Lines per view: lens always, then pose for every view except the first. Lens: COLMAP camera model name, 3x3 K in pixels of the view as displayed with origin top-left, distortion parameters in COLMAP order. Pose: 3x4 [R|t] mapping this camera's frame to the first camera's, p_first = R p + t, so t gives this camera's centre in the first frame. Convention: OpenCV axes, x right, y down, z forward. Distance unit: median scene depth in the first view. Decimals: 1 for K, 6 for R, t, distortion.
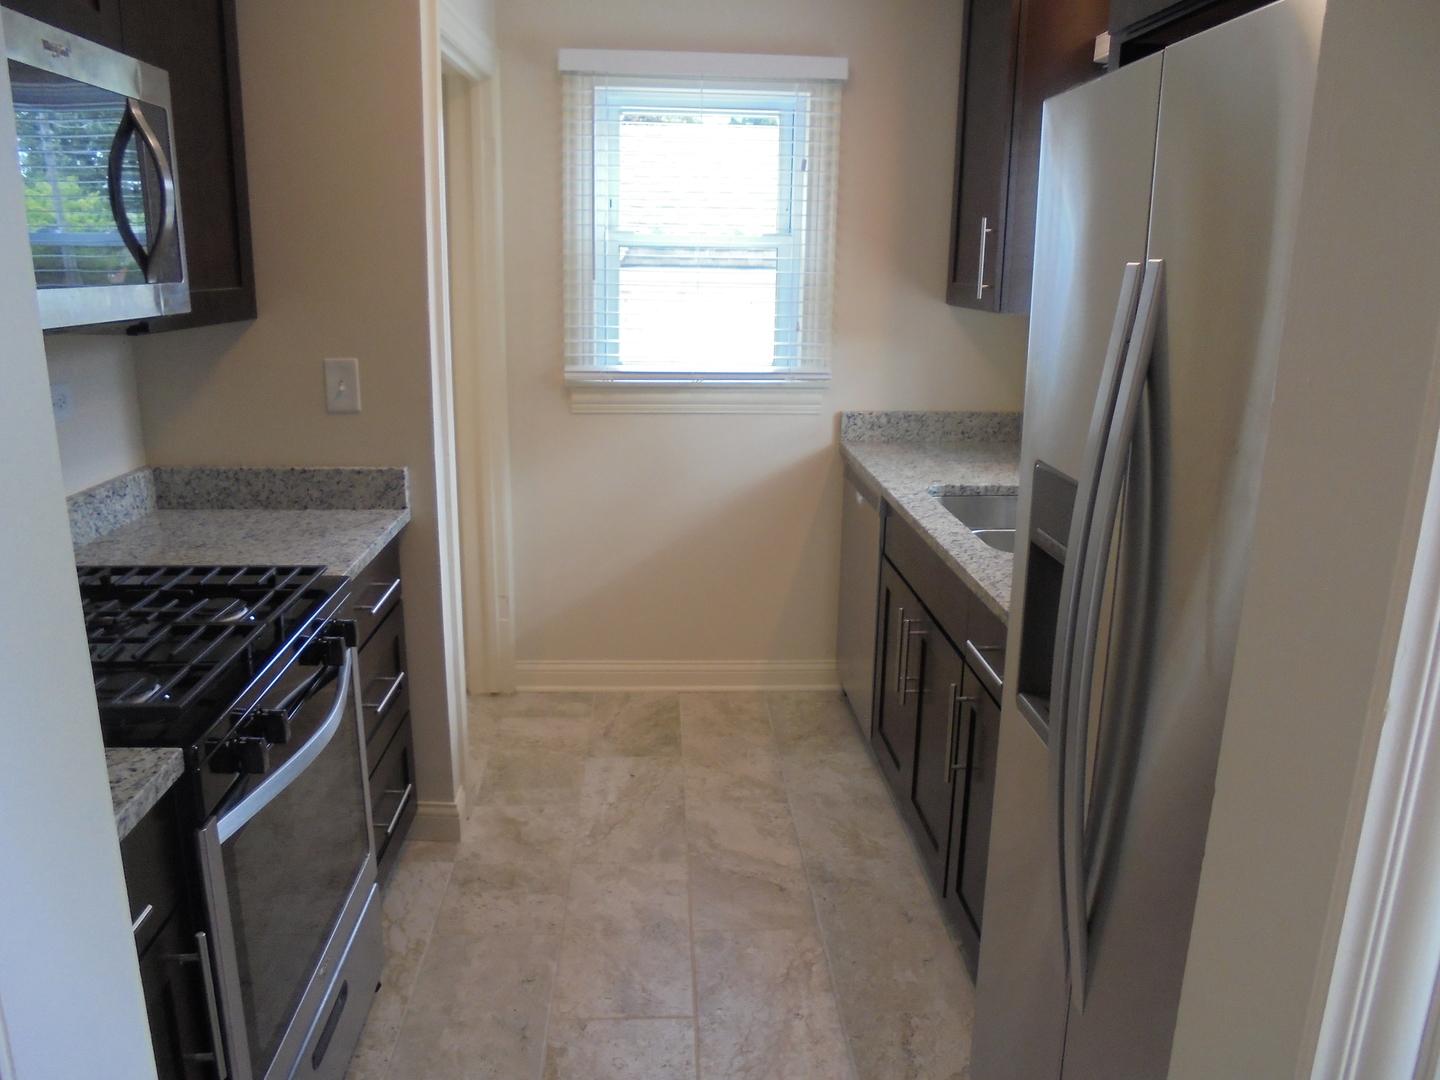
lens RADIAL K [[1087.3, 0, 711.4], [0, 1087.3, 538.2], [0, 0, 1]] dist [-0.116147, 0.093841]
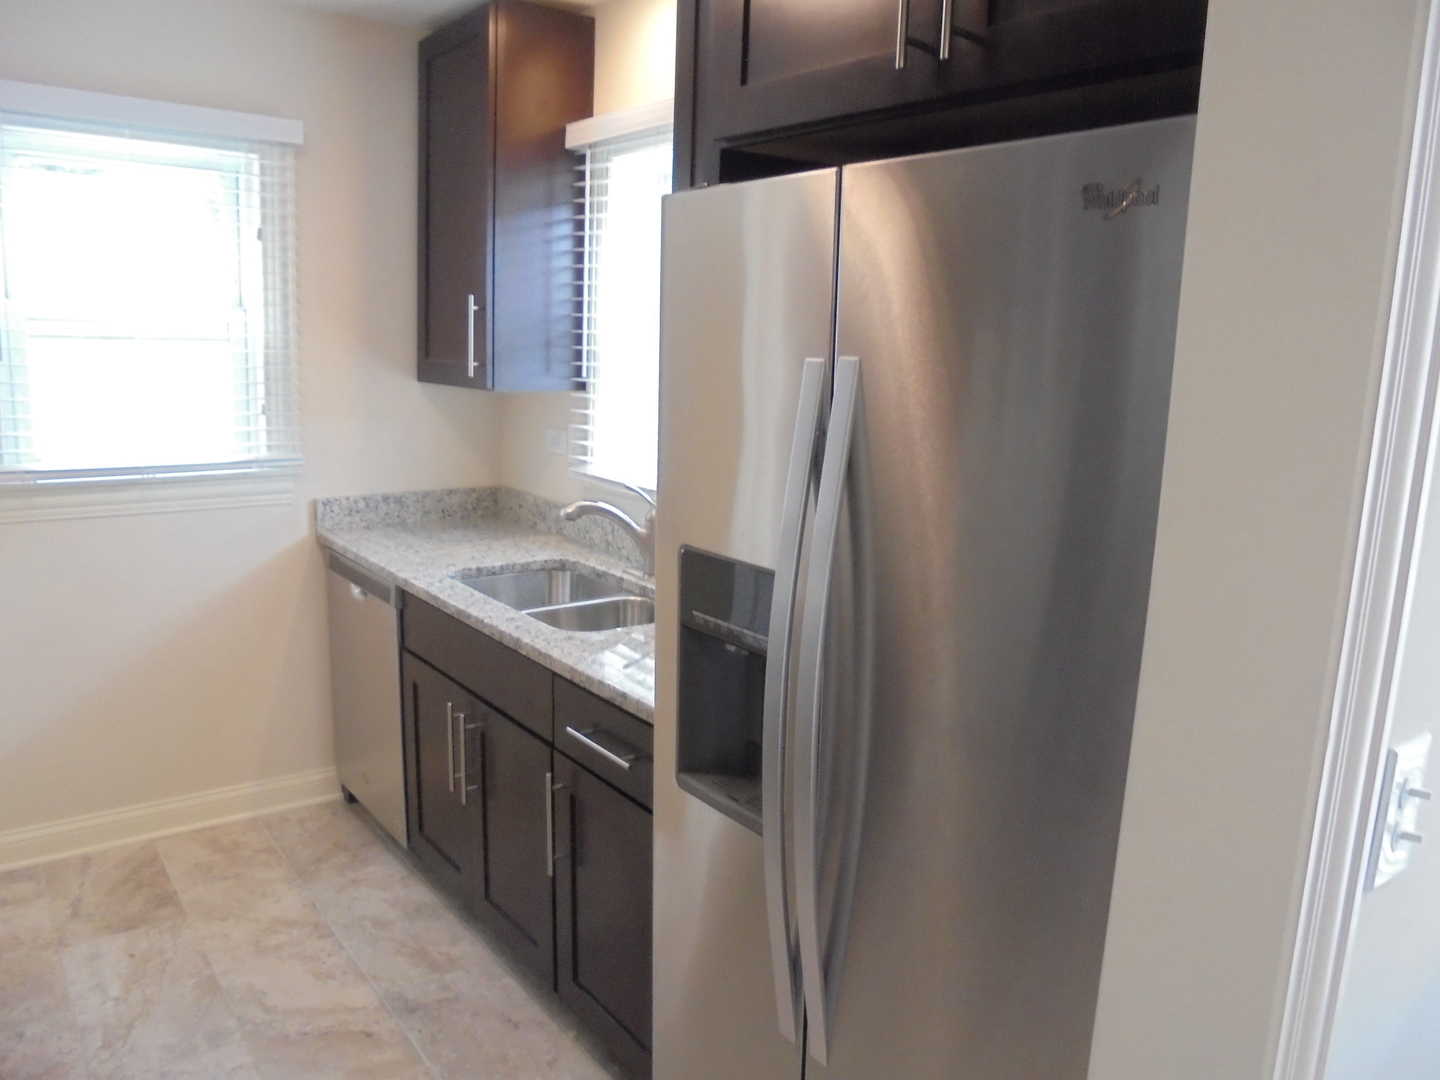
lens RADIAL K [[1087.3, 0, 721.9], [0, 1087.3, 542.4], [0, 0, 1]] dist [-0.116147, 0.093841]
pose [[0.826283, -0.091199, 0.555823, -0.114197], [0.120824, 0.992532, -0.016762, -0.024785], [-0.550144, 0.081007, 0.831132, 0.056687]]
